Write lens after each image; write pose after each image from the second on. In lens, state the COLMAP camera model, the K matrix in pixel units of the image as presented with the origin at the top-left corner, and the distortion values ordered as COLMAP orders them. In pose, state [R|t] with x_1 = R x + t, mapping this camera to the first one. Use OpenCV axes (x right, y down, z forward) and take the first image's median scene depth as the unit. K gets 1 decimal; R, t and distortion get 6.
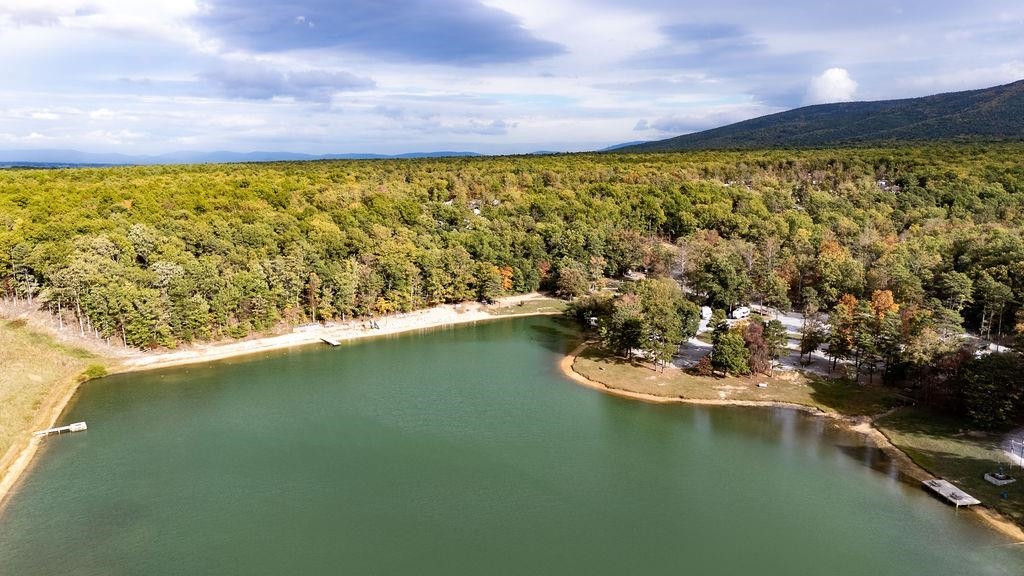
lens RADIAL K [[752.8, 0, 511.2], [0, 752.8, 286.3], [0, 0, 1]] dist [0.073551, -0.073765]
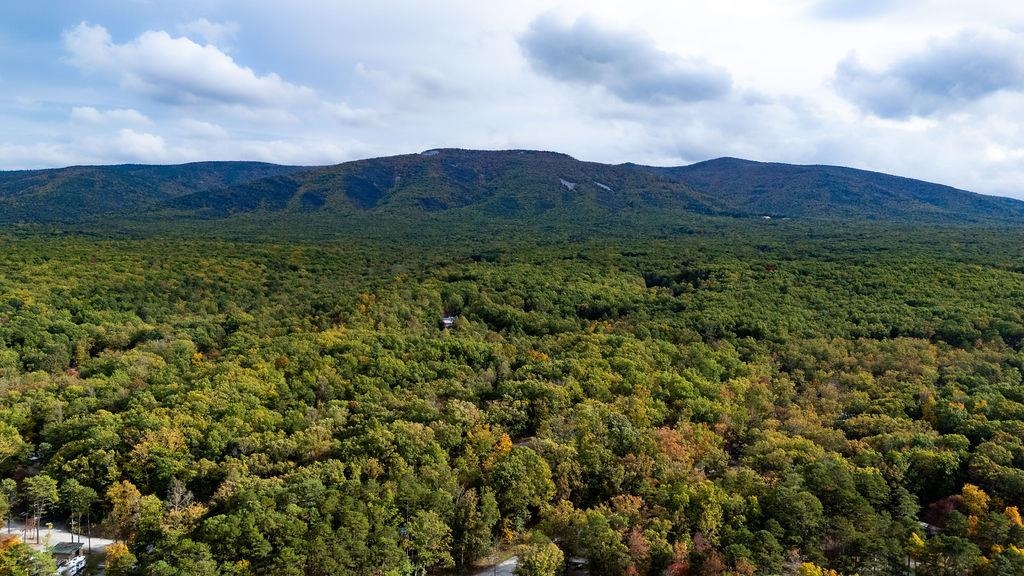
lens RADIAL K [[752.8, 0, 514.3], [0, 752.8, 285.5], [0, 0, 1]] dist [0.073551, -0.073765]
pose [[0.459043, -0.061428, 0.886288, 0.000855], [0.145226, 0.989376, -0.006645, -0.144364], [-0.876464, 0.131762, 0.463087, -0.025007]]
